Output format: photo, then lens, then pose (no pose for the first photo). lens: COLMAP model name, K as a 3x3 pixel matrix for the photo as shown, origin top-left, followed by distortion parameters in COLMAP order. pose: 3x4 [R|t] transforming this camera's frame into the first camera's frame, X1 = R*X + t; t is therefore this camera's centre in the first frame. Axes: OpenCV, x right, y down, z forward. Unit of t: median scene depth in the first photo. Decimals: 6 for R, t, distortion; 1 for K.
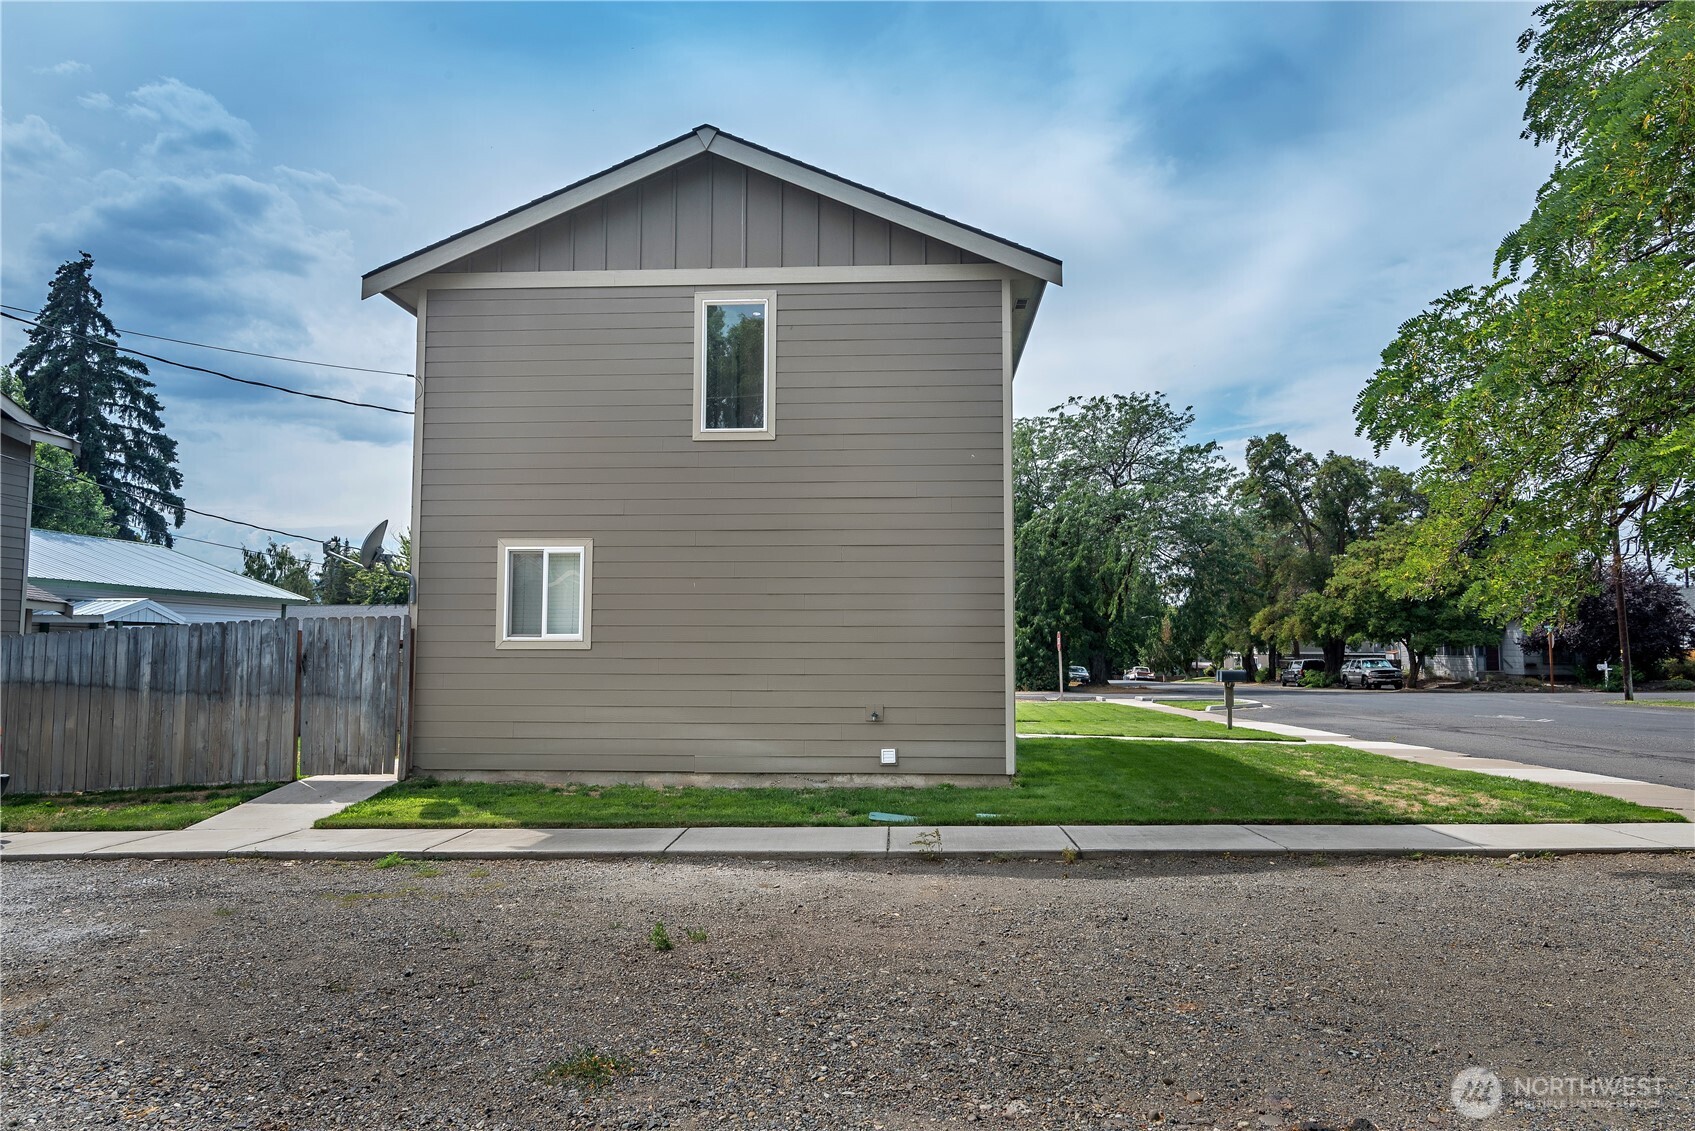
lens RADIAL K [[1178.1, 0, 850.3], [0, 1178.1, 562.7], [0, 0, 1]] dist [0.004069, 0.002075]
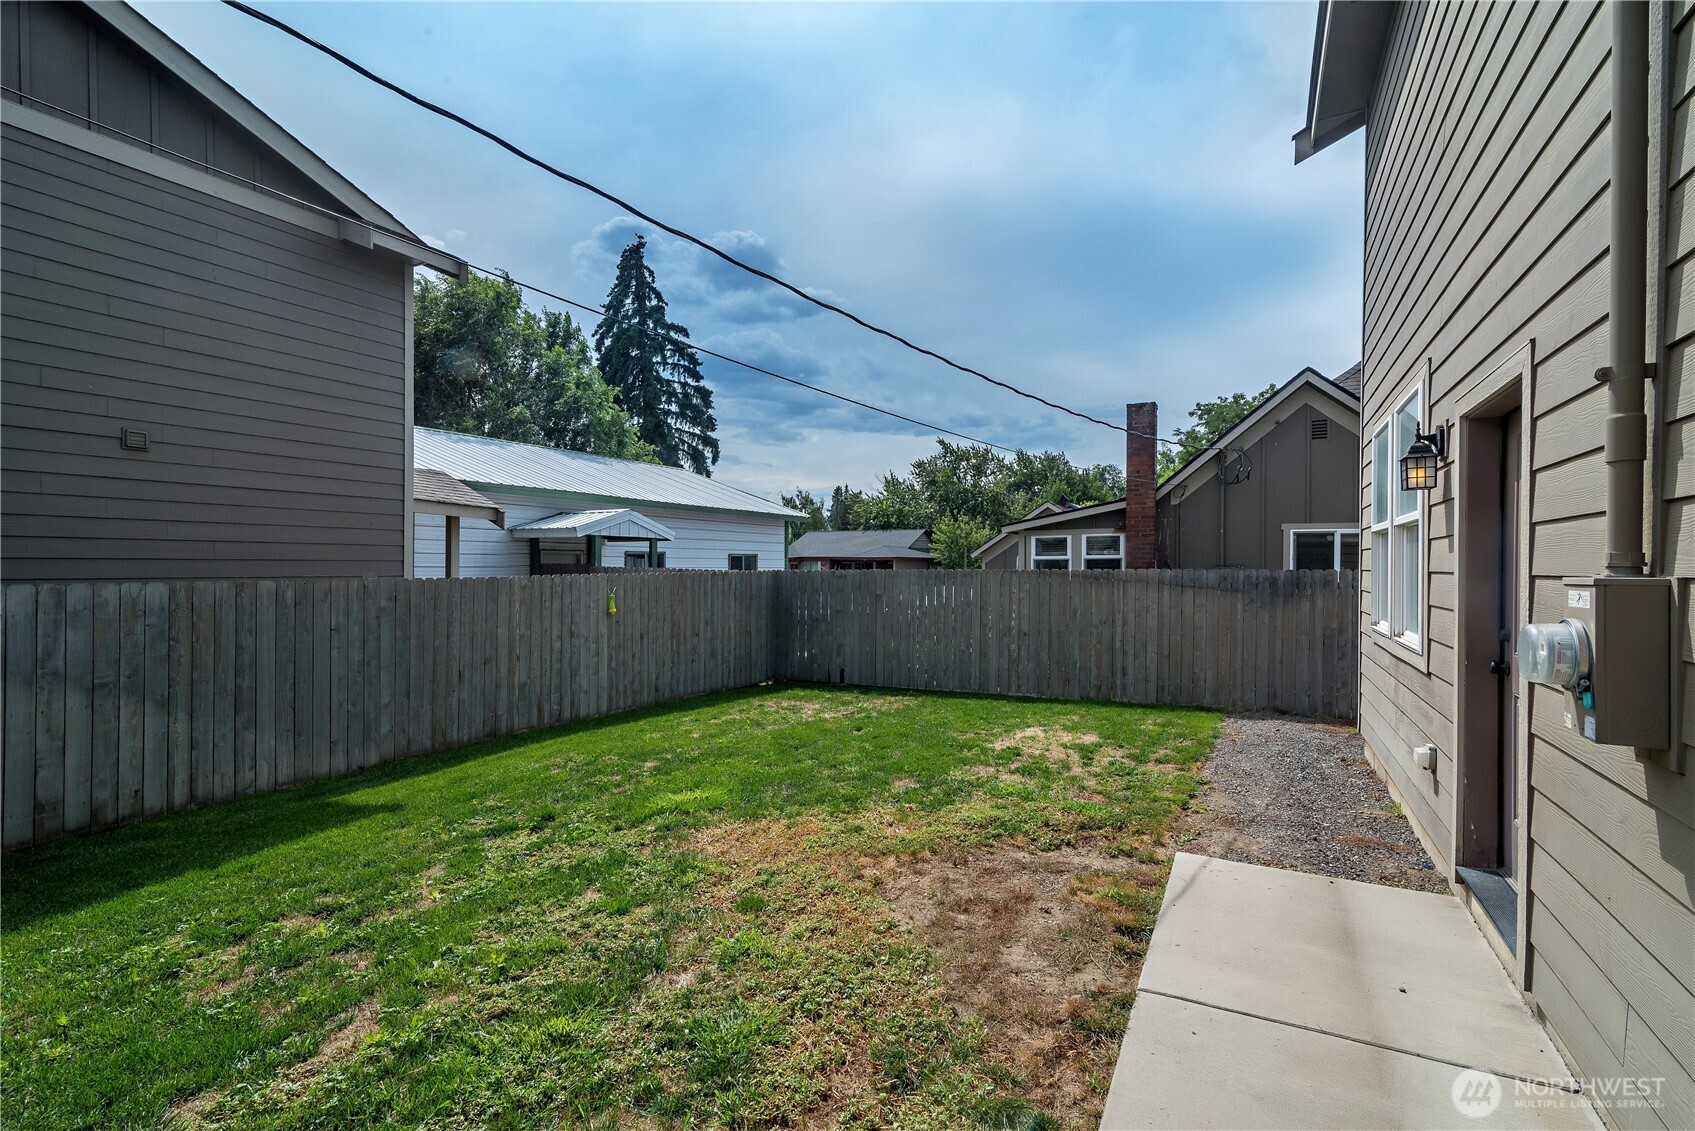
lens RADIAL K [[773.6, 0, 841.9], [0, 773.6, 561.6], [0, 0, 1]] dist [0.016604, 0.000436]
pose [[0.916645, 0.004613, -0.399675, -0.138916], [0.024024, 0.997490, 0.066610, 0.020237], [0.398979, -0.070660, 0.914234, 0.327814]]
